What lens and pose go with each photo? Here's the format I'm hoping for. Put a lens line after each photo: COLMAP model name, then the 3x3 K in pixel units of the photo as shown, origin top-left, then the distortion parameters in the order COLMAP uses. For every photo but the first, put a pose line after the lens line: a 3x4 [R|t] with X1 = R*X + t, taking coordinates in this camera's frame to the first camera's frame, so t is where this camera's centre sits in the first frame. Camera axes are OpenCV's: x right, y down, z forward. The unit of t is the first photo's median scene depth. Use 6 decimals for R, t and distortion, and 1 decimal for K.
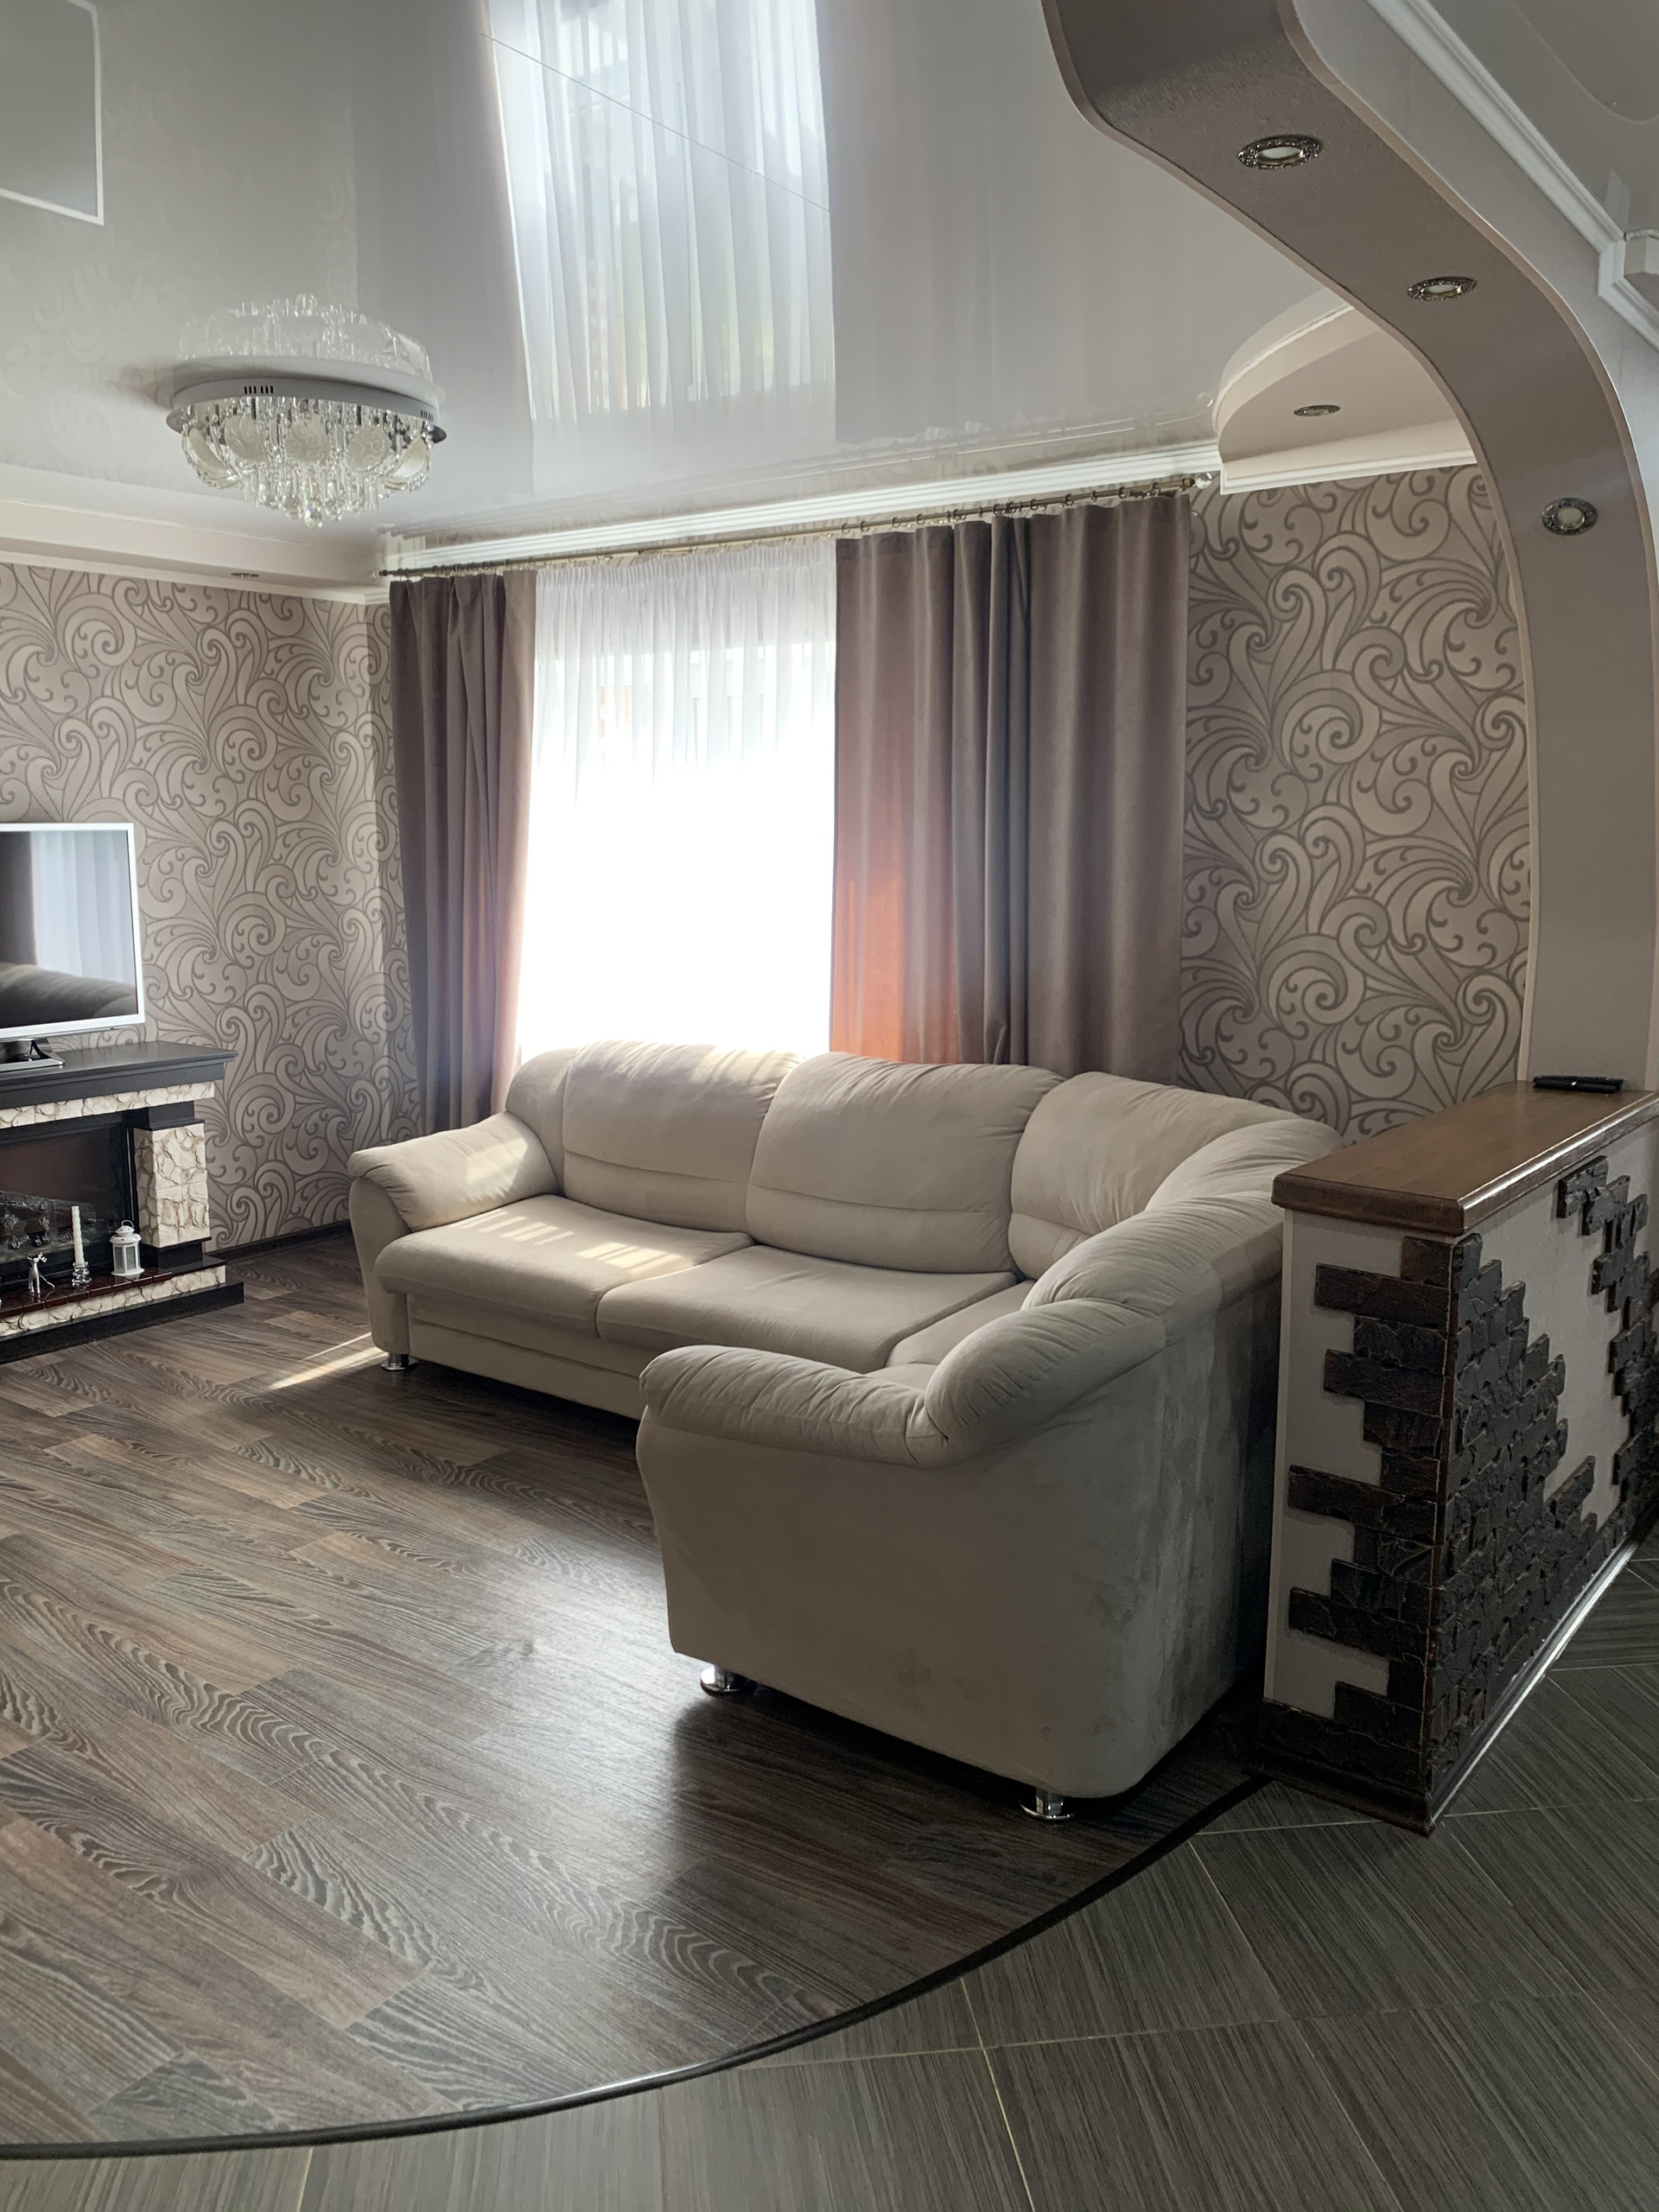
lens RADIAL K [[1659.3, 0, 870.1], [0, 1659.3, 1083.8], [0, 0, 1]] dist [0.045209, -0.059393]
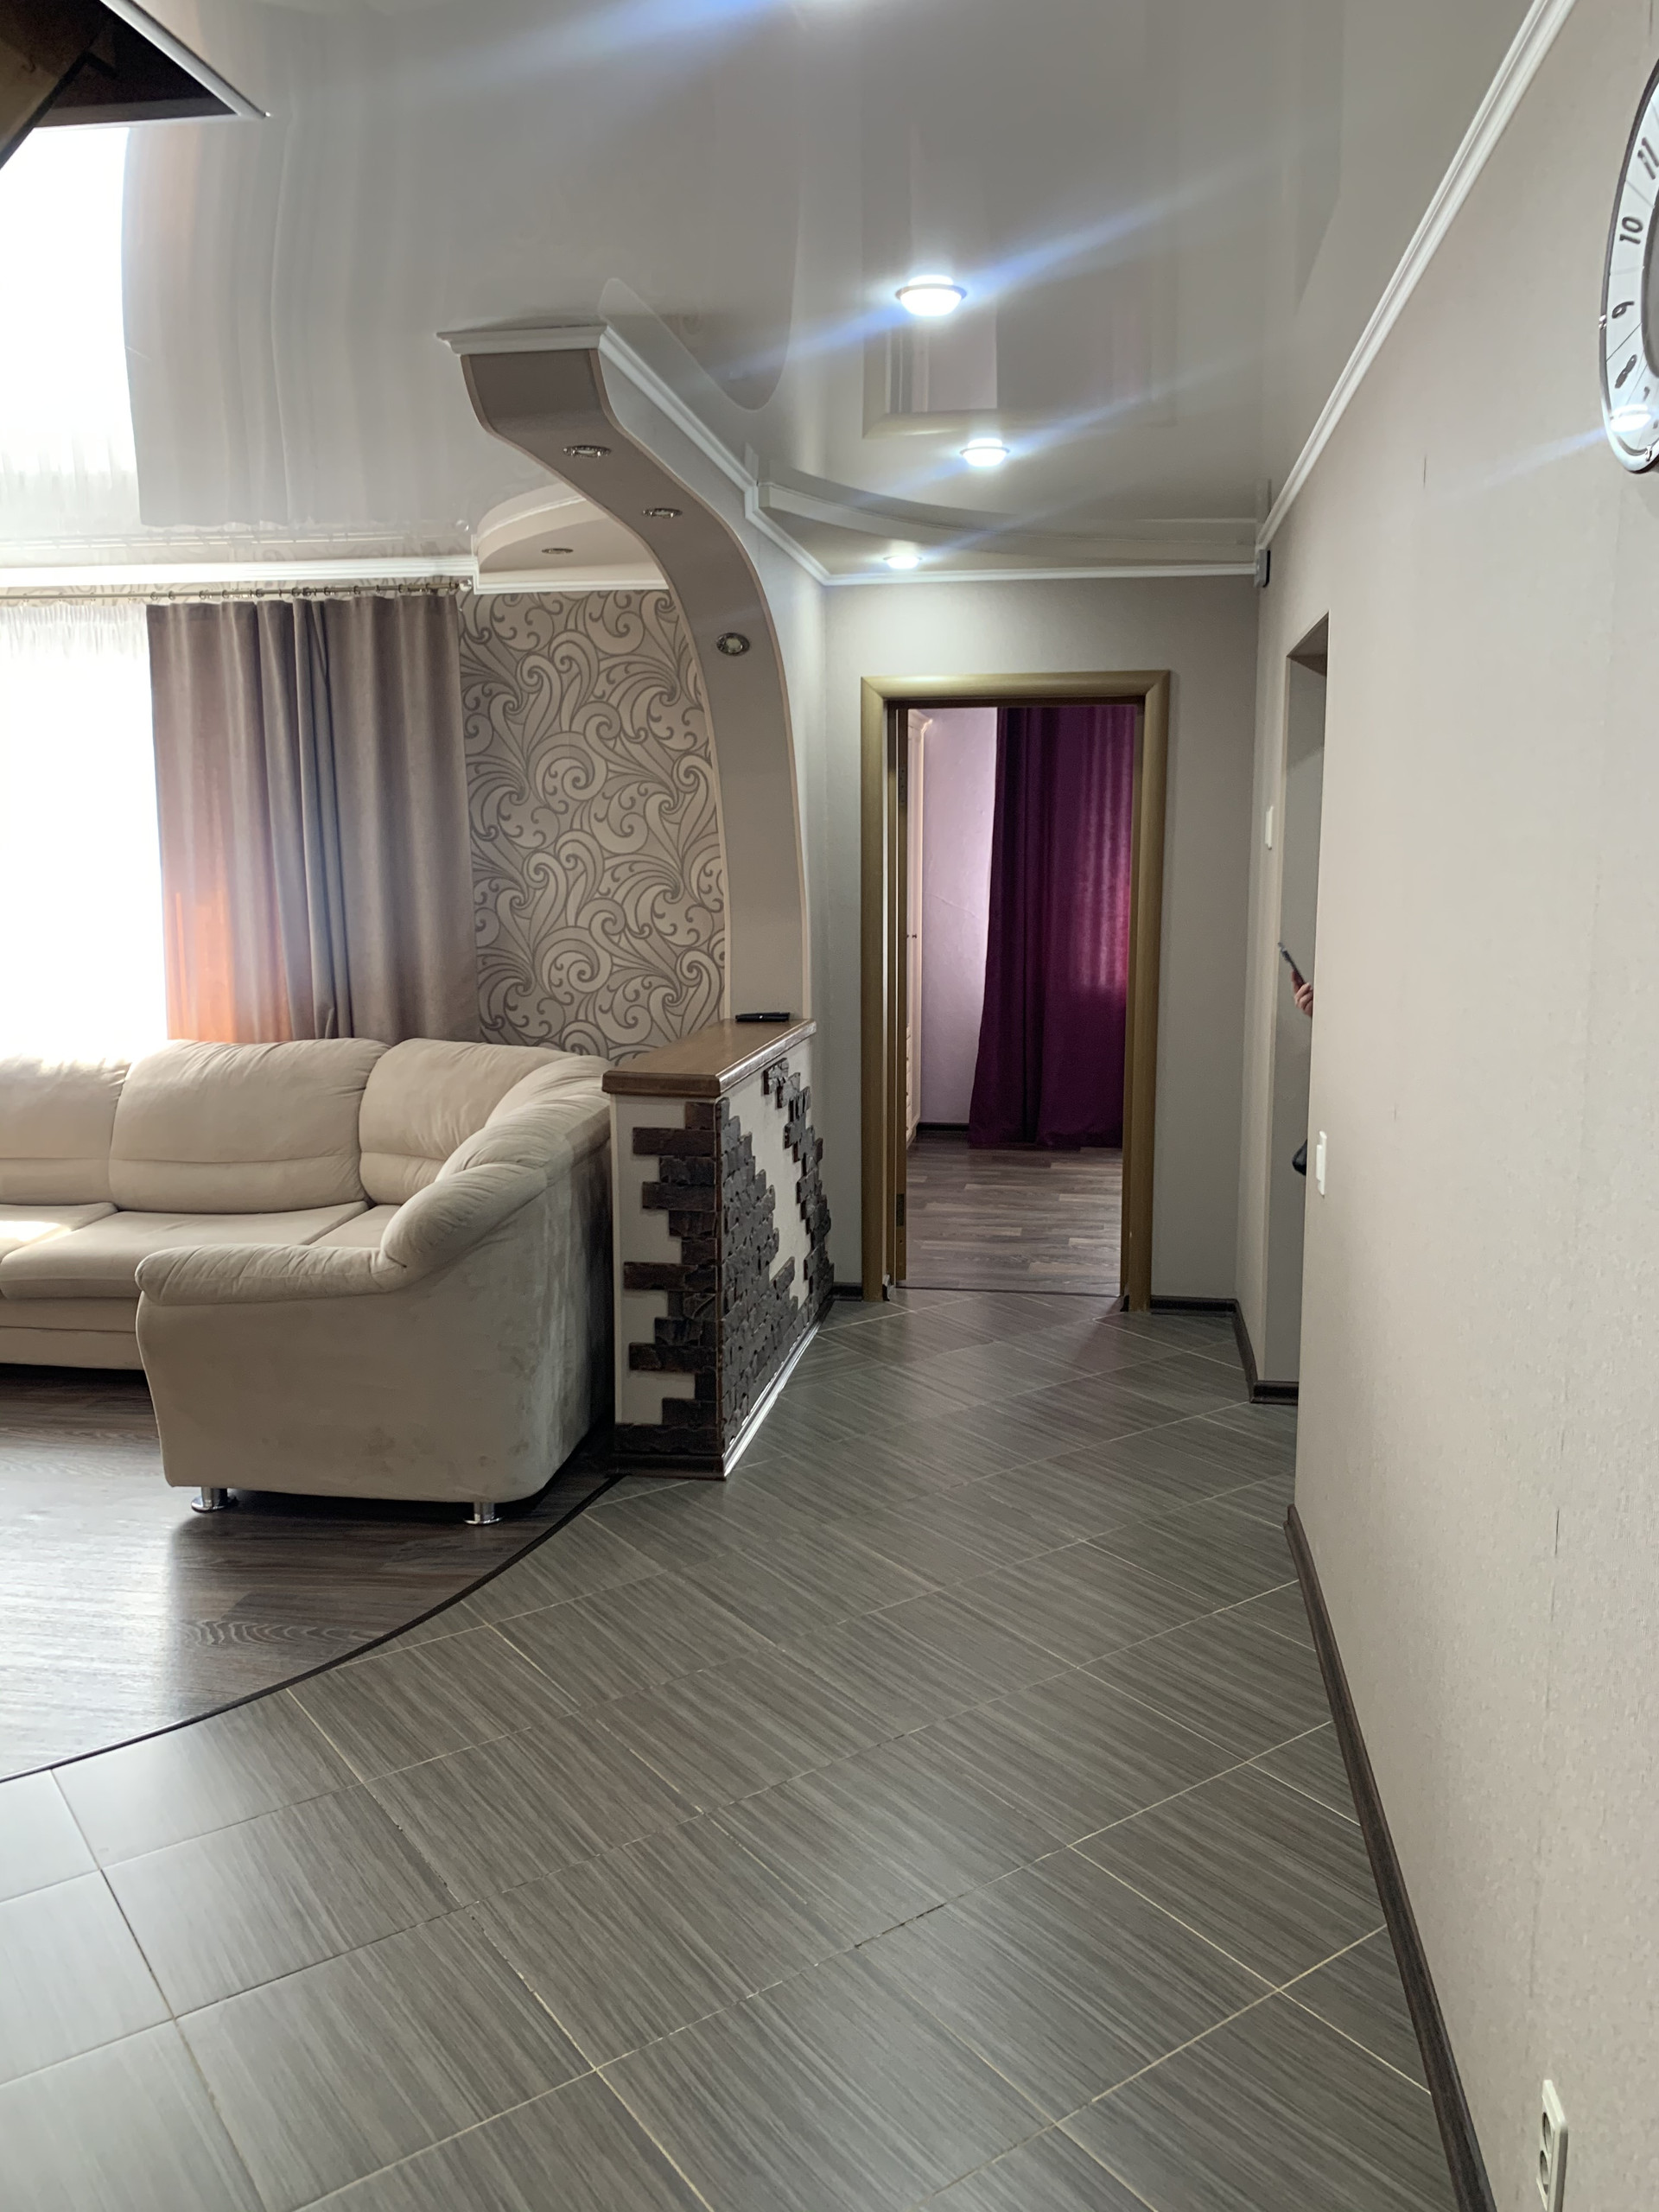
lens RADIAL K [[1659.3, 0, 842.9], [0, 1659.3, 1121.6], [0, 0, 1]] dist [0.045209, -0.059393]
pose [[0.884629, -0.083556, 0.458749, -0.173752], [0.078985, 0.996449, 0.029181, 0.046853], [-0.459558, 0.010420, 0.888087, -0.302517]]
